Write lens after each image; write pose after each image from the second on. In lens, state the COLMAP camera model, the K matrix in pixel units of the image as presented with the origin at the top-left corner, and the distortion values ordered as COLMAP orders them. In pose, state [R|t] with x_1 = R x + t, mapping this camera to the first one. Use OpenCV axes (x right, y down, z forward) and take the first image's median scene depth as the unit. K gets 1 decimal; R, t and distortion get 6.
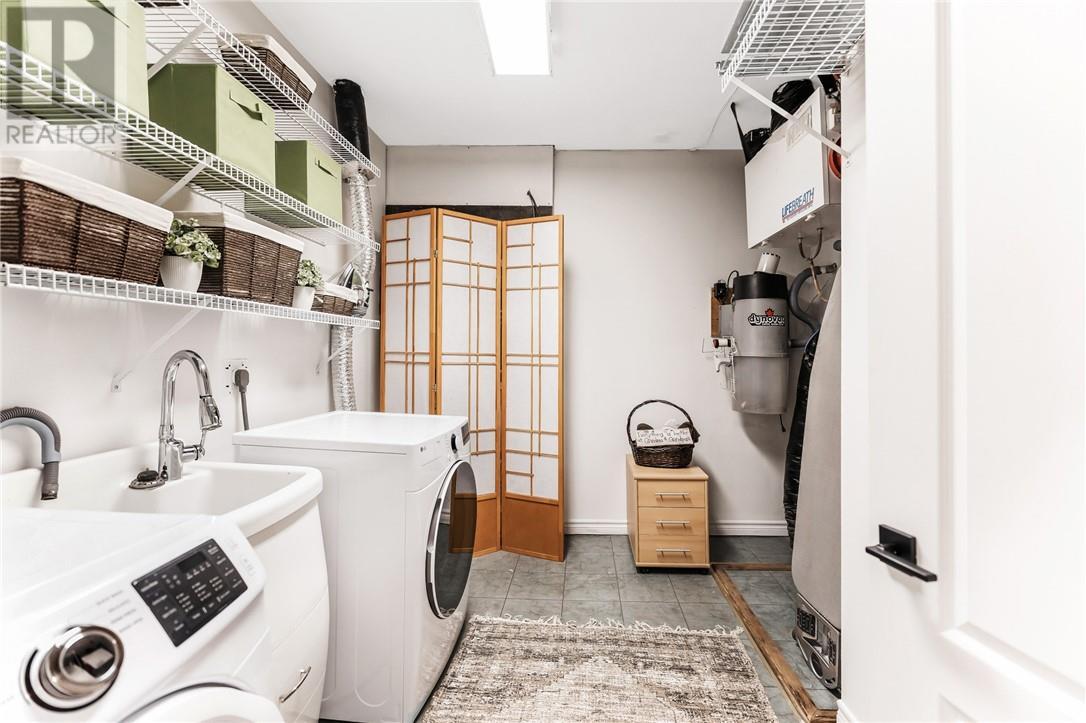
lens RADIAL K [[469.5, 0, 547.3], [0, 469.5, 363.0], [0, 0, 1]] dist [-0.013922, 0.009314]
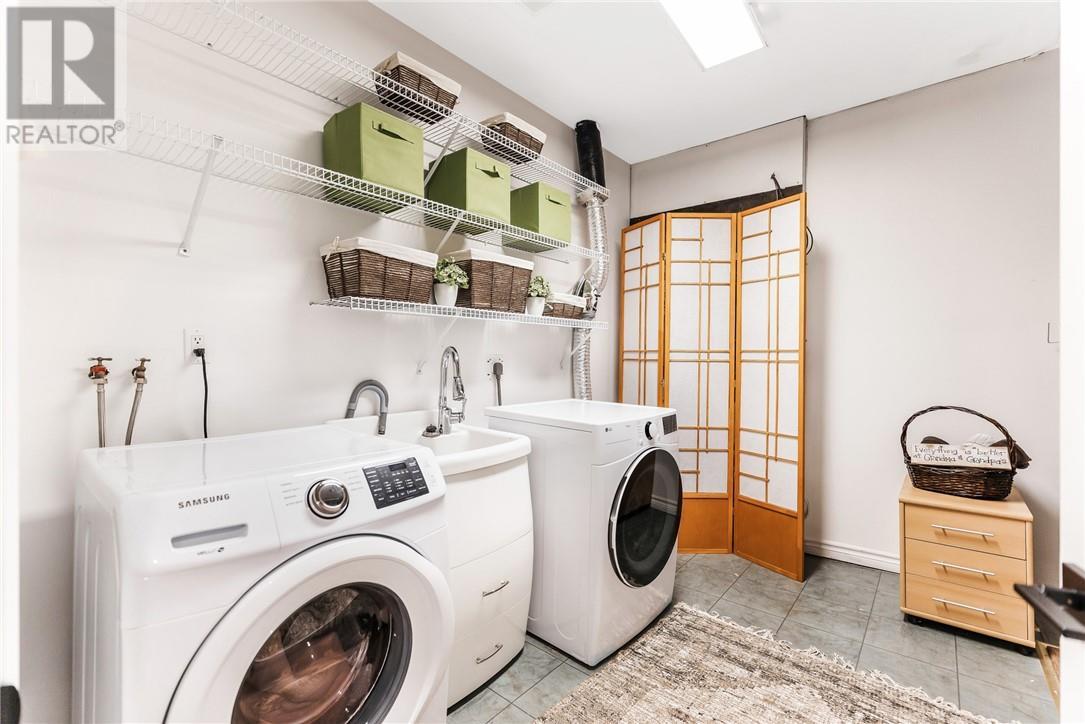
lens RADIAL K [[469.0, 0, 546.8], [0, 469.0, 363.5], [0, 0, 1]] dist [-0.013922, 0.009314]
pose [[0.804589, -0.004508, -0.593815, 0.193224], [-0.002969, 0.999928, -0.011614, 0.024007], [0.593825, 0.011107, 0.804518, -0.005360]]
